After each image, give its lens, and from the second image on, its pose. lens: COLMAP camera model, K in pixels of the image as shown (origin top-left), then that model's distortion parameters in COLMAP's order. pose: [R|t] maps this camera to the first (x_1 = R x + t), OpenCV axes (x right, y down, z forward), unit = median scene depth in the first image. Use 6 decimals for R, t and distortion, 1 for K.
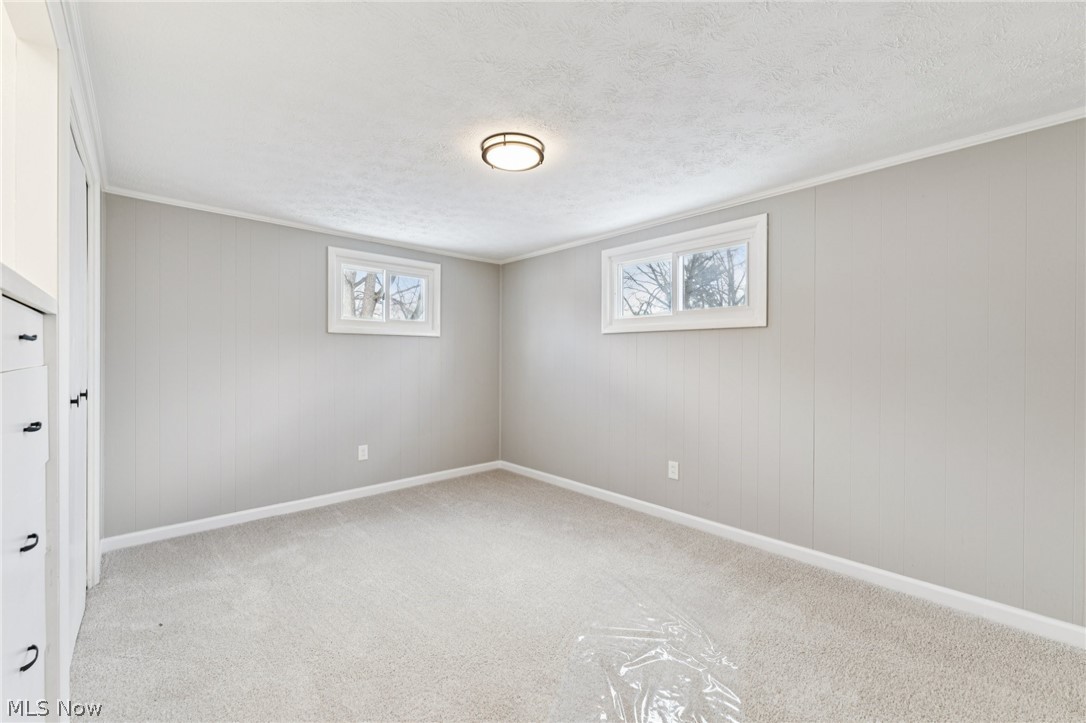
lens RADIAL K [[437.6, 0, 540.2], [0, 437.6, 354.4], [0, 0, 1]] dist [-0.003969, -0.000245]
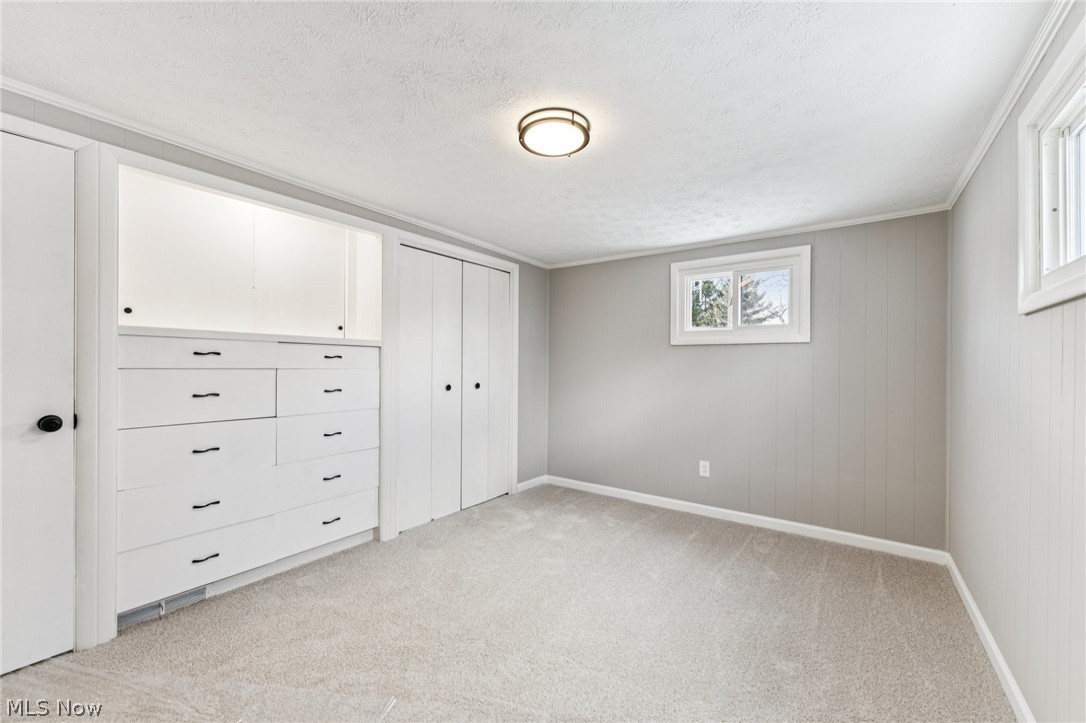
lens RADIAL K [[434.8, 0, 543.0], [0, 434.8, 361.5], [0, 0, 1]] dist [0.021479, -0.000006]
pose [[0.204751, -0.016247, -0.978679, 0.509188], [-0.007980, 0.999801, -0.018267, 0.012128], [0.978781, 0.011550, 0.204581, 0.509155]]
